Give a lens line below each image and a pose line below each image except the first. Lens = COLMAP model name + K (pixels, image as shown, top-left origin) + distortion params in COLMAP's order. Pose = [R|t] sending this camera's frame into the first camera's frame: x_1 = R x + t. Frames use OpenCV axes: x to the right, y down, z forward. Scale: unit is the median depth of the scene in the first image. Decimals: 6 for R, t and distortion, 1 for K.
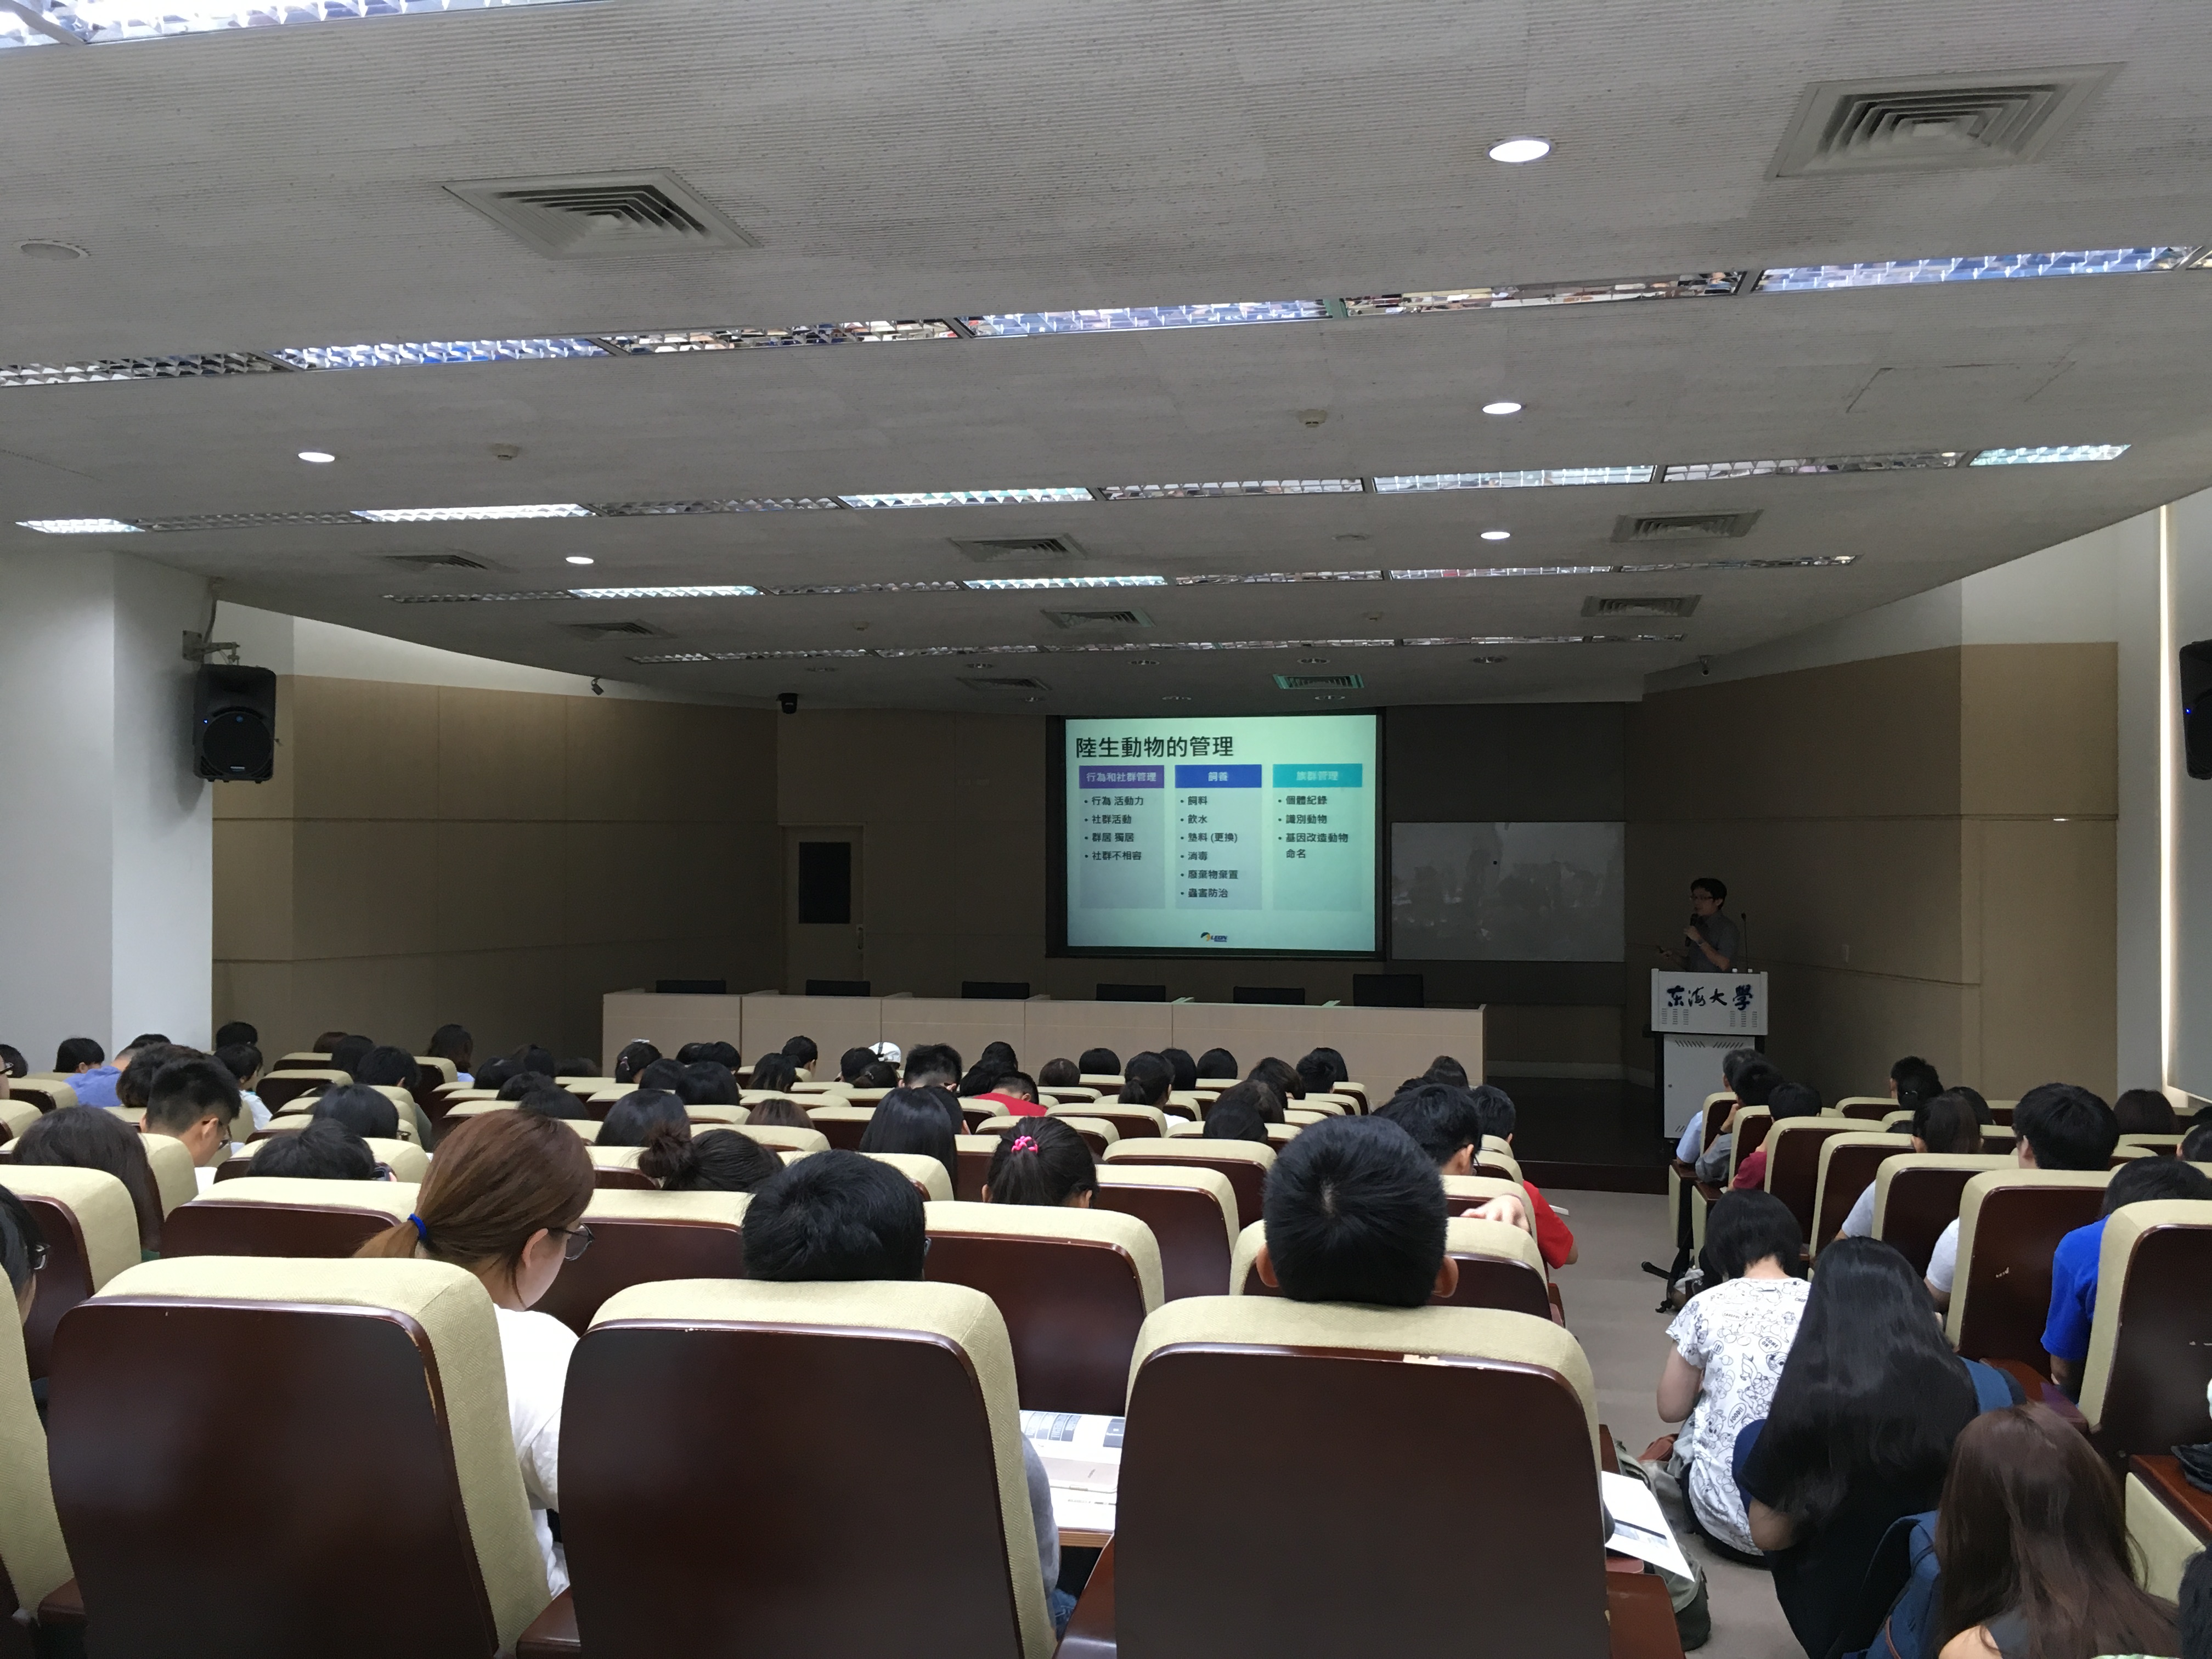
lens RADIAL K [[1883.0, 0, 1099.1], [0, 1883.0, 827.8], [0, 0, 1]] dist [0.083635, -0.123045]
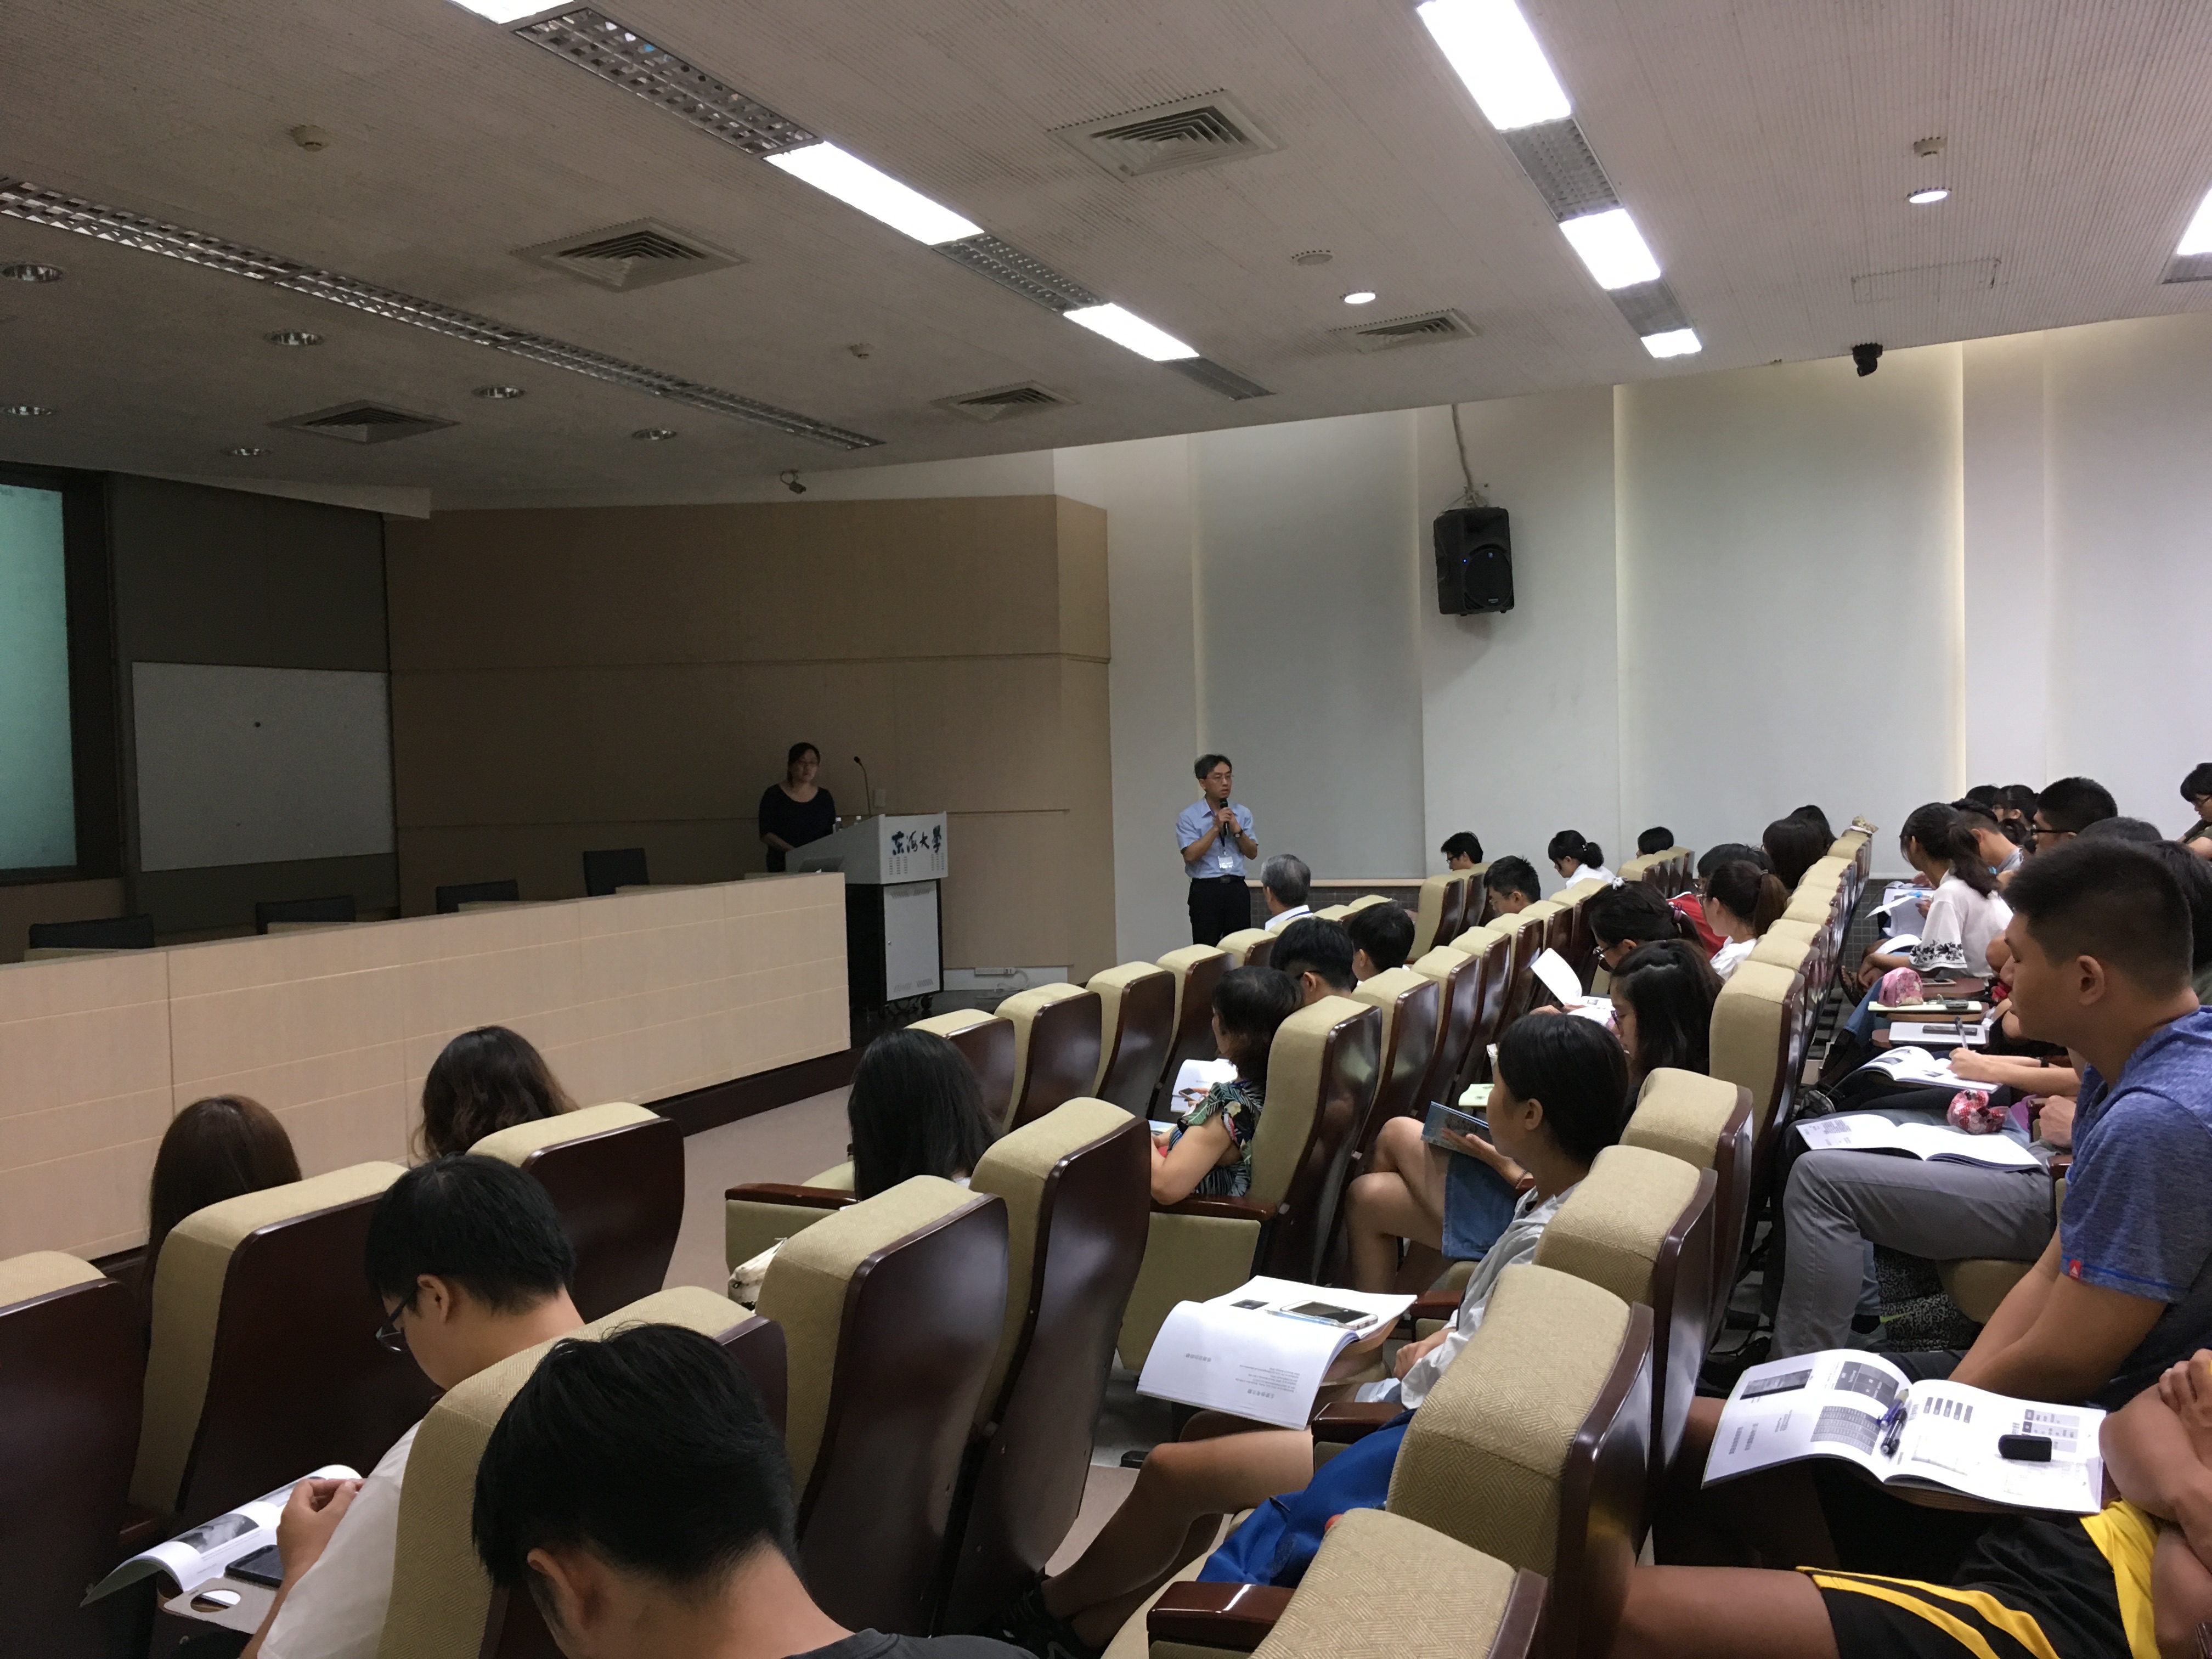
lens RADIAL K [[1890.0, 0, 1100.9], [0, 1890.0, 824.2], [0, 0, 1]] dist [0.075051, -0.110796]
pose [[0.199890, -0.035497, 0.979175, -0.737582], [0.023523, 0.999229, 0.031422, 0.070168], [-0.979536, 0.016752, 0.200571, 0.947364]]
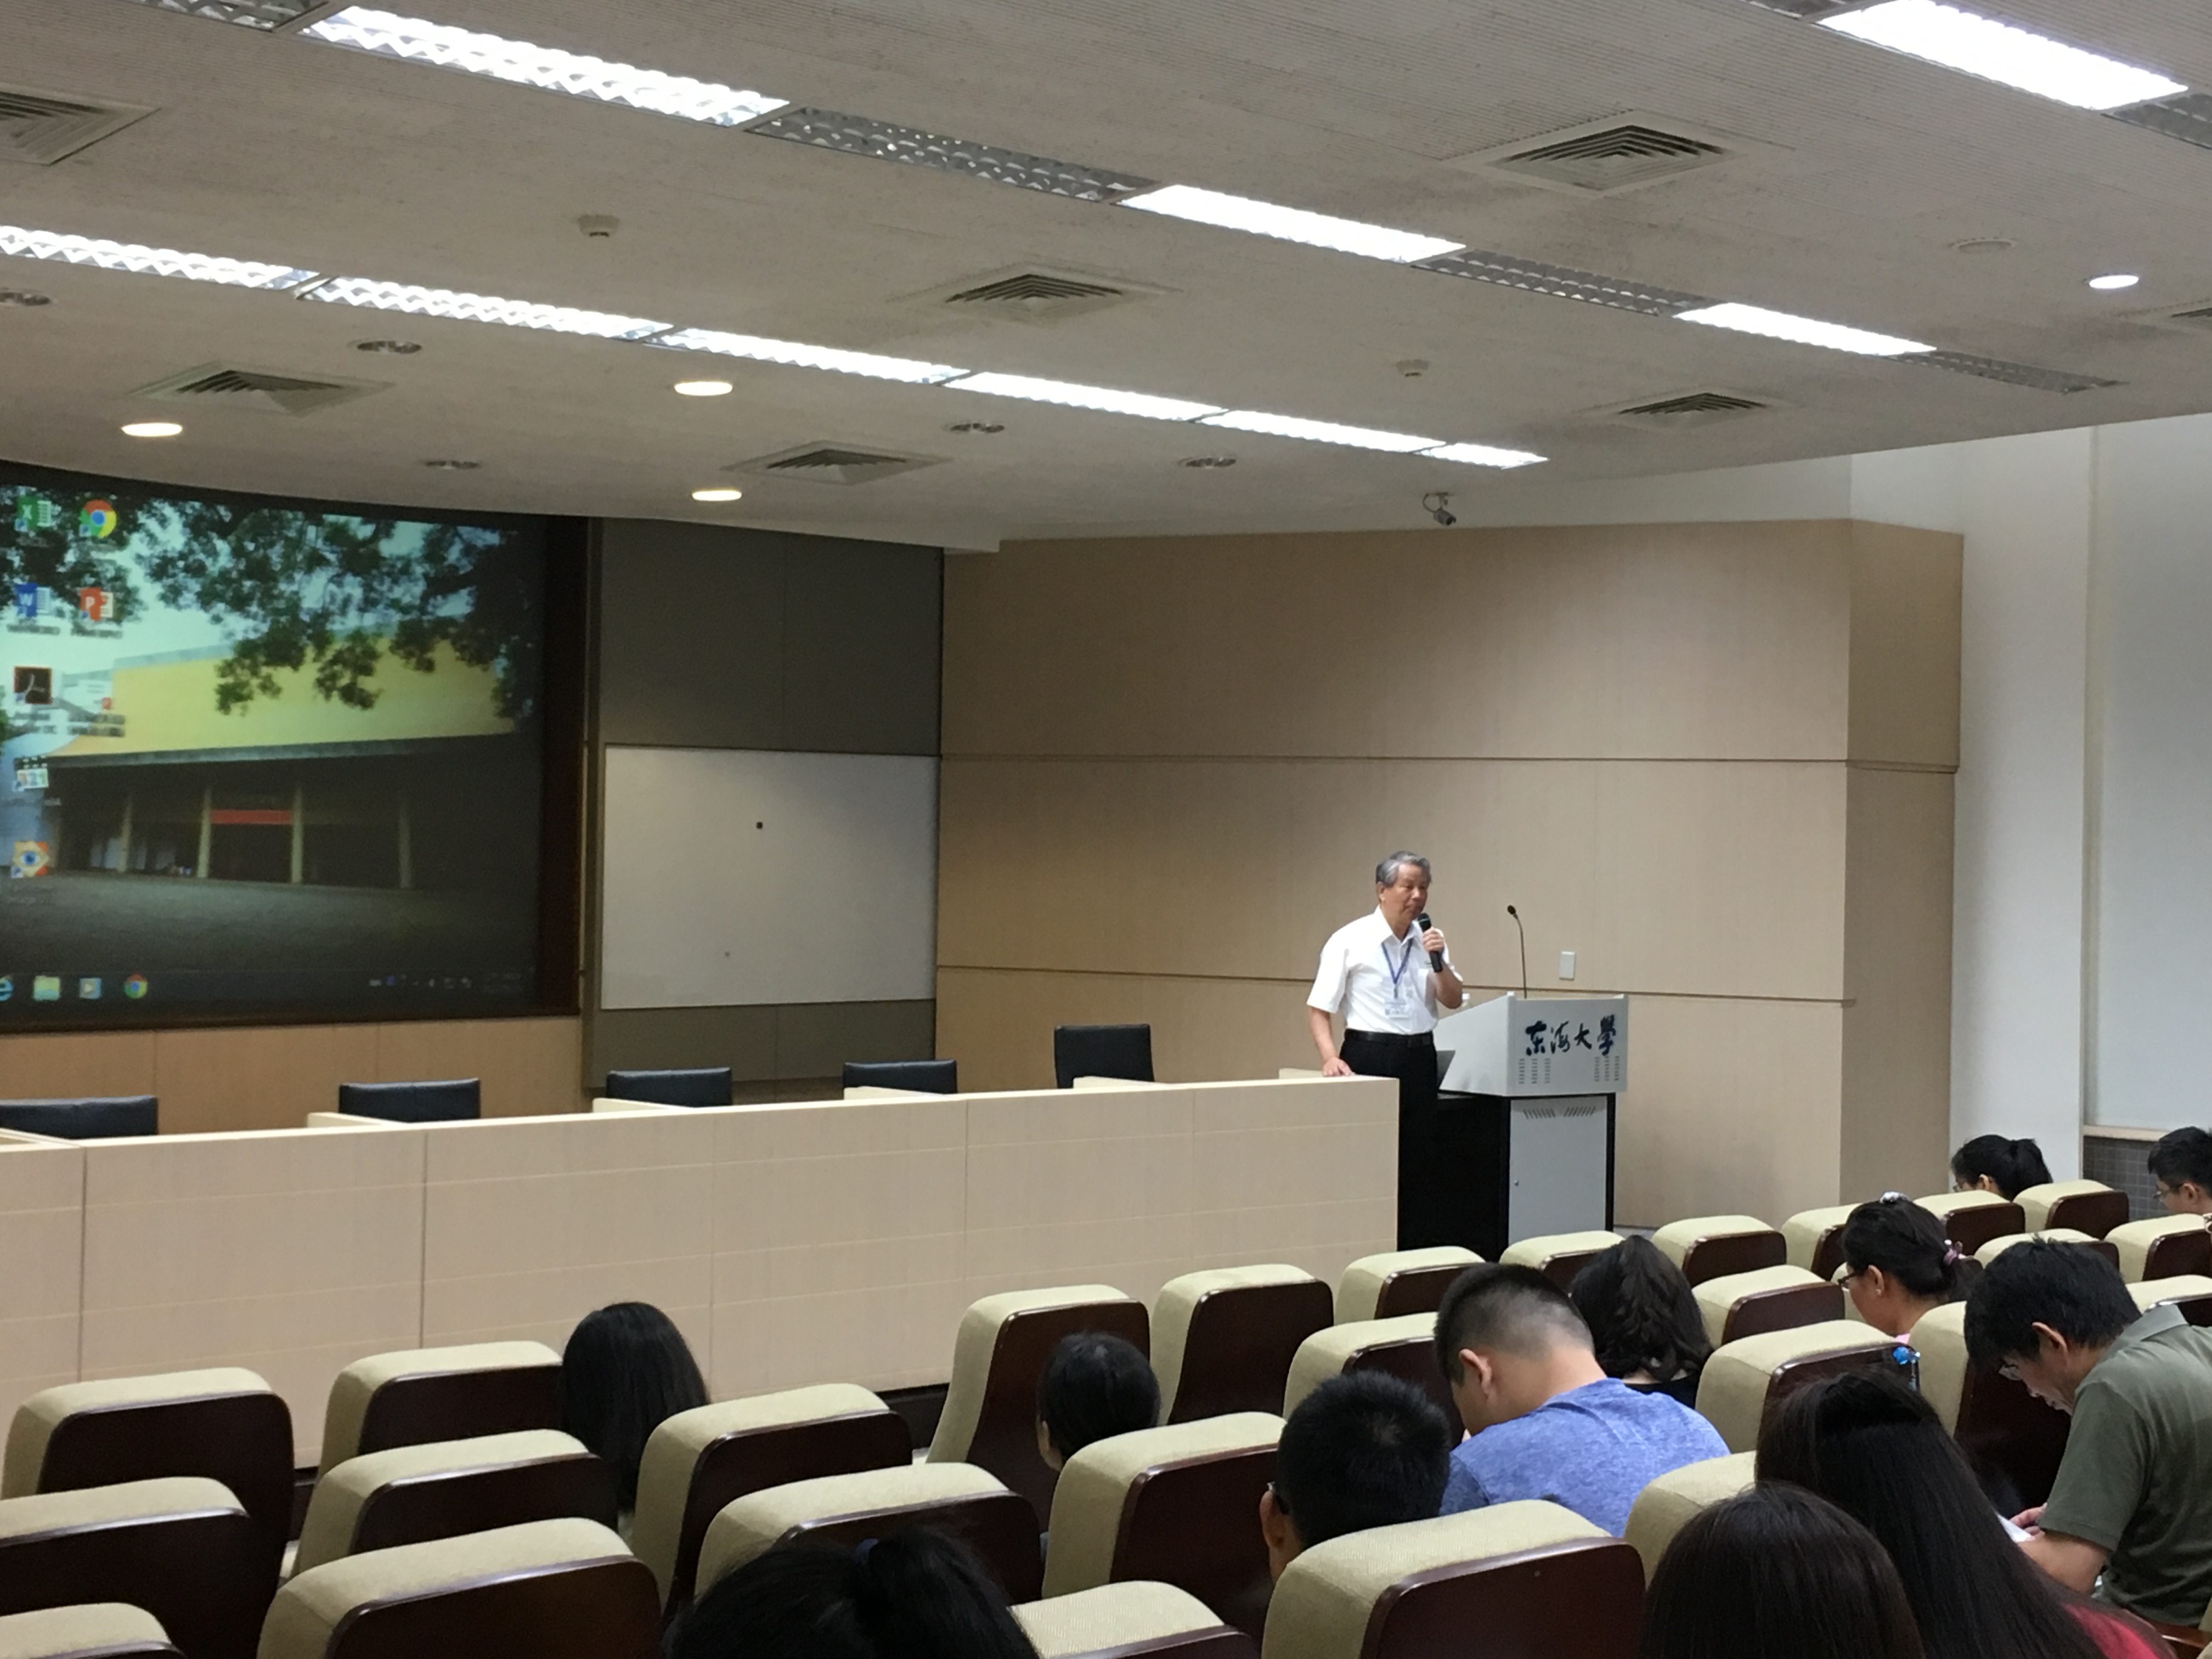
lens RADIAL K [[3250.3, 0, 1090.9], [0, 3250.3, 826.2], [0, 0, 1]] dist [0.038260, 0.123807]
pose [[0.586895, 0.013664, 0.809548, -0.849863], [-0.021278, 0.999773, -0.001450, 0.031140], [-0.809383, -0.016375, 0.587052, 0.644080]]
